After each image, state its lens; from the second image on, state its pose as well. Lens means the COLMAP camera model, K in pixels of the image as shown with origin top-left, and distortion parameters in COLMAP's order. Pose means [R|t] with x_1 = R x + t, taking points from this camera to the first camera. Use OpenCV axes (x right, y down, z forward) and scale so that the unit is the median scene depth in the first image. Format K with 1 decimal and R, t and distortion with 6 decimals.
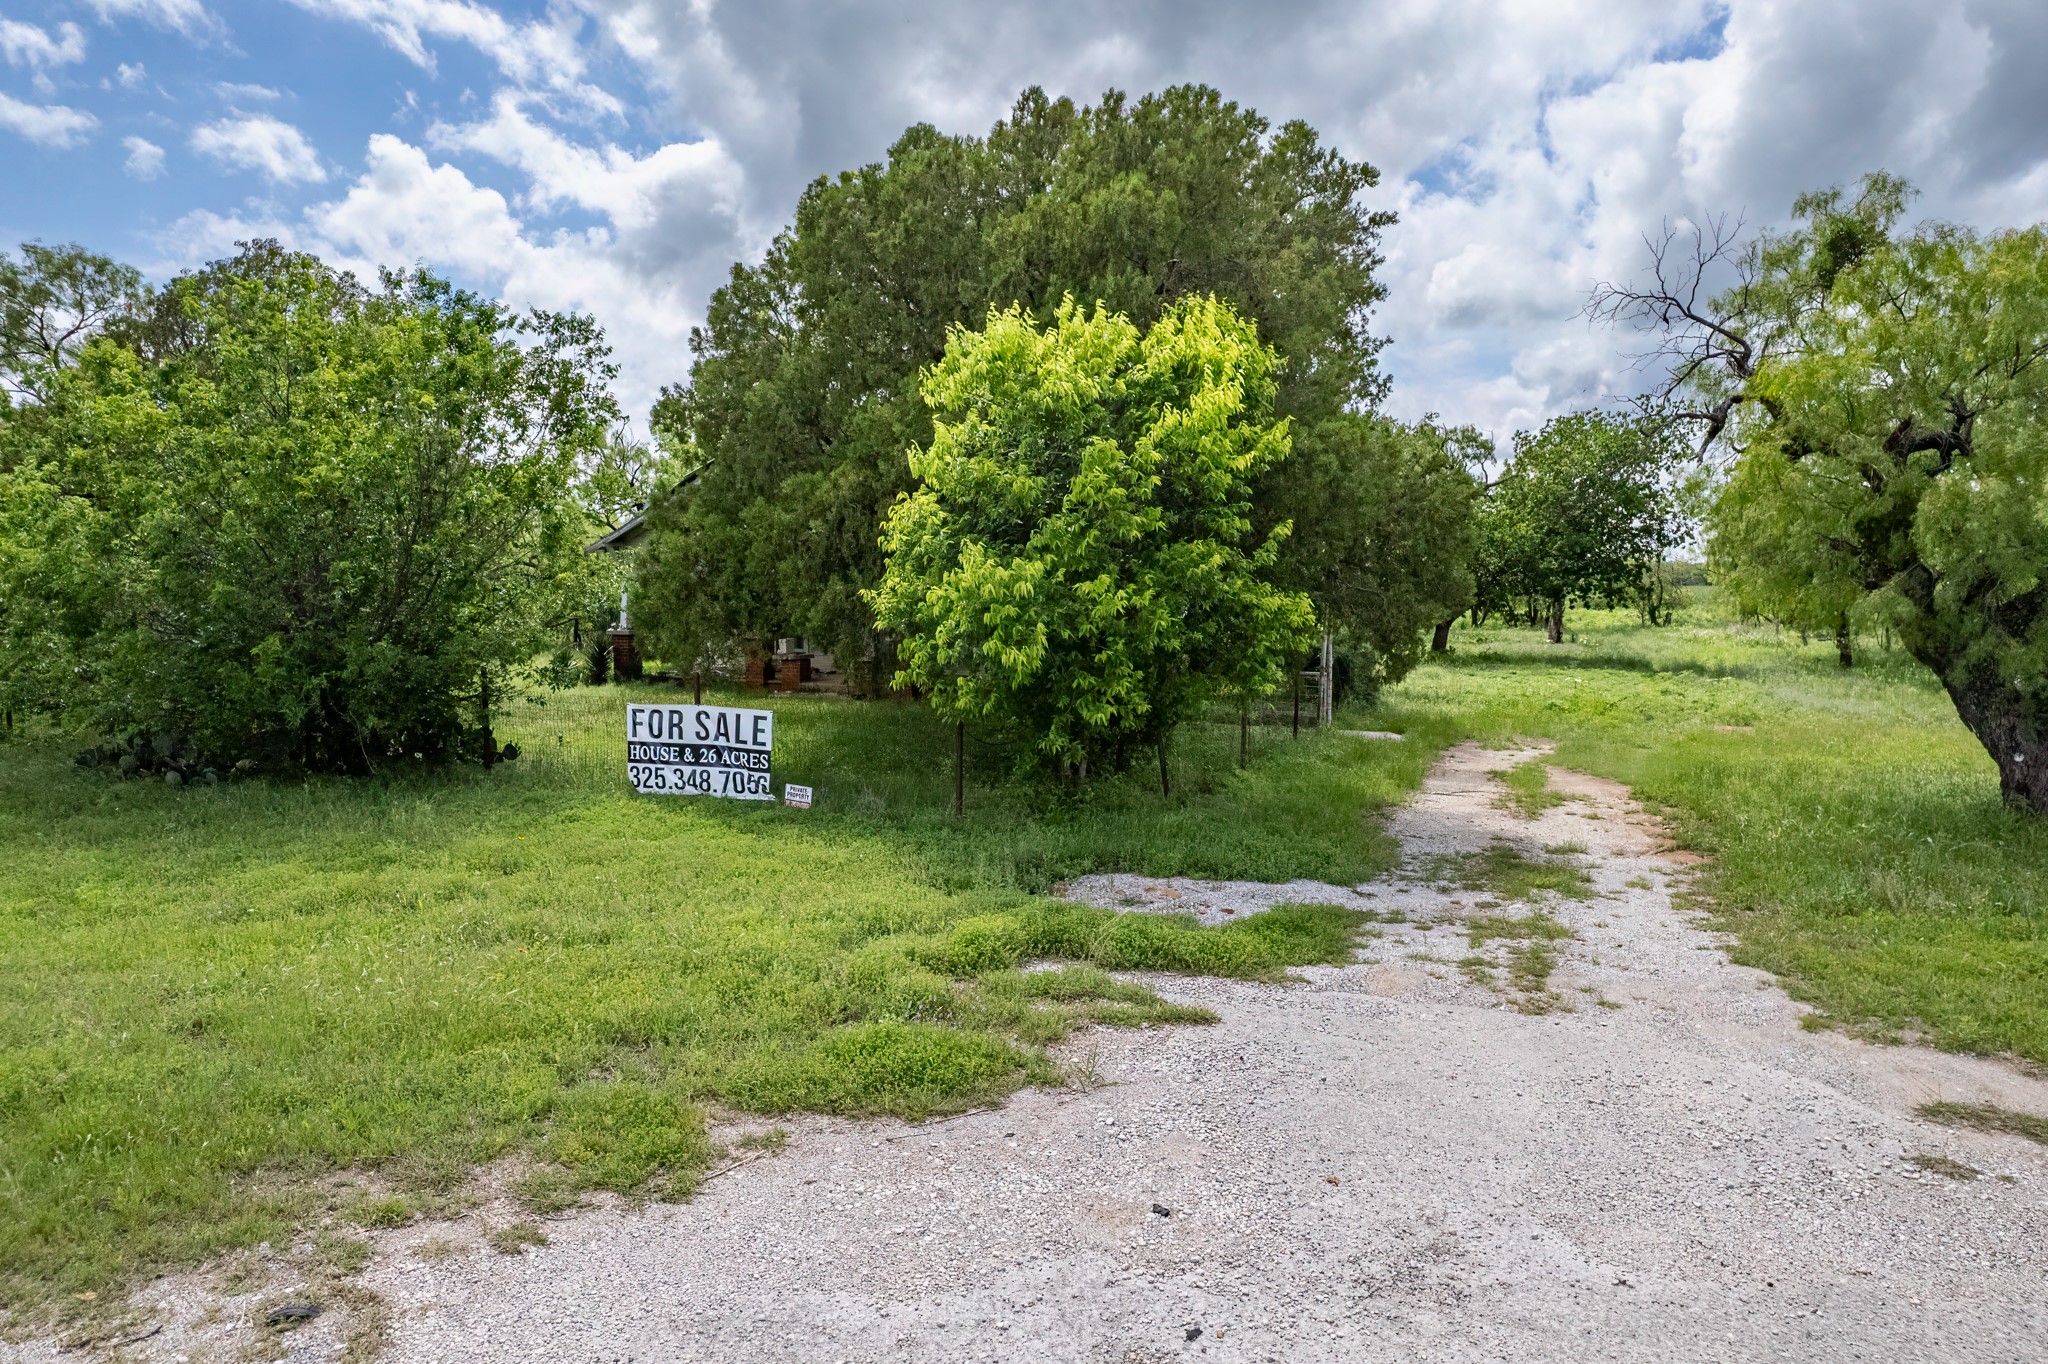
lens RADIAL K [[1291.3, 0, 984.3], [0, 1291.3, 752.9], [0, 0, 1]] dist [-0.120884, 0.117687]
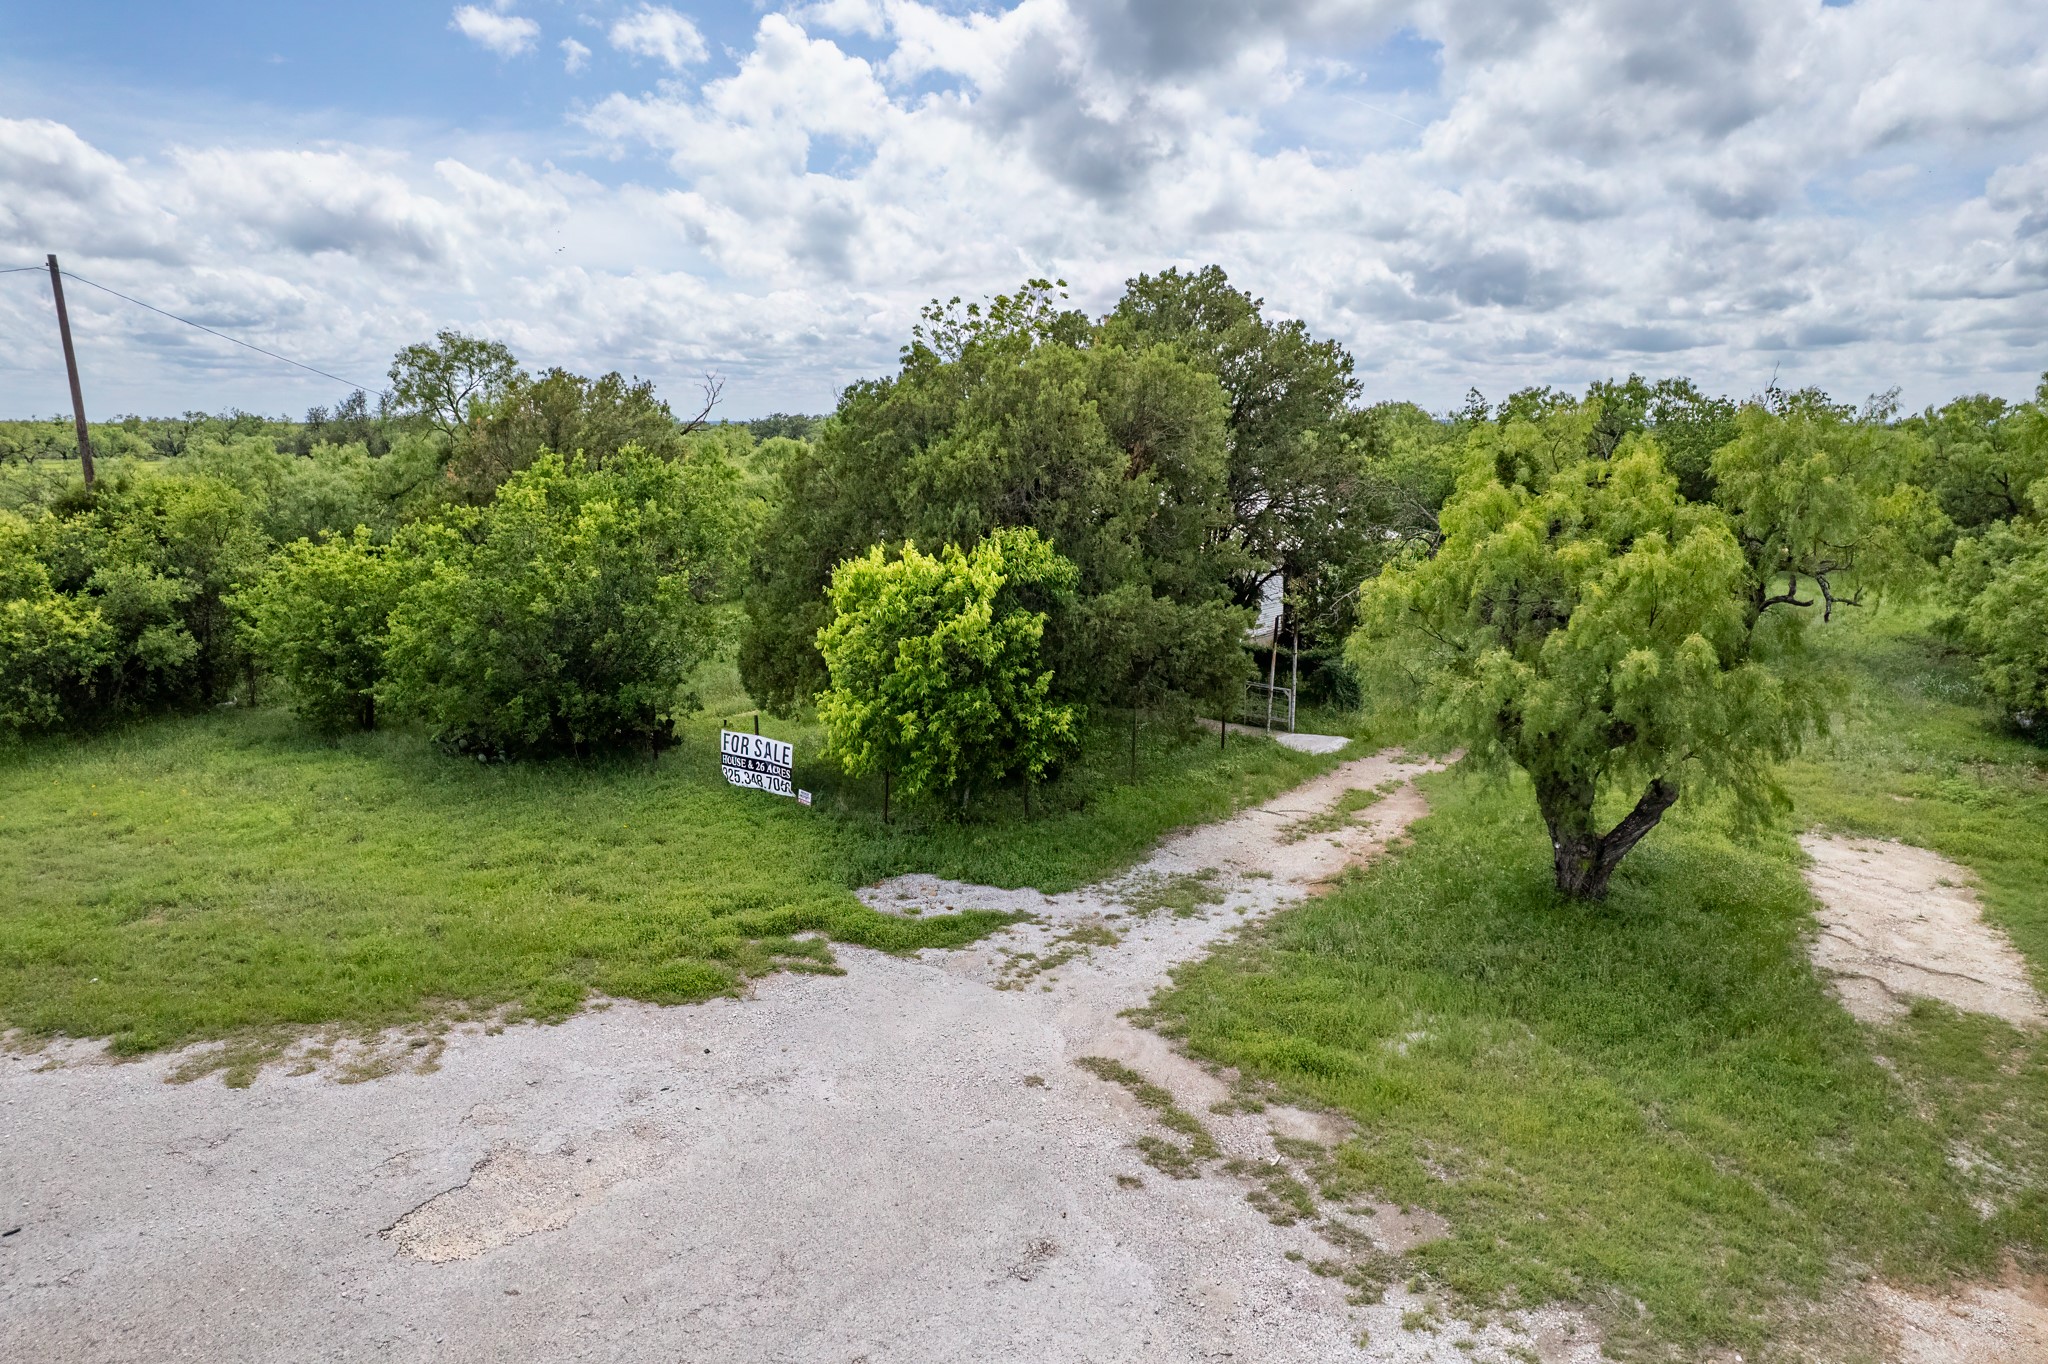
lens RADIAL K [[1339.3, 0, 1028.0], [0, 1339.3, 703.2], [0, 0, 1]] dist [-0.075725, 0.064008]
pose [[0.962543, 0.062187, -0.263900, 0.733390], [-0.037883, 0.994640, 0.096210, -0.332683], [0.268468, -0.082610, 0.959740, -0.725379]]
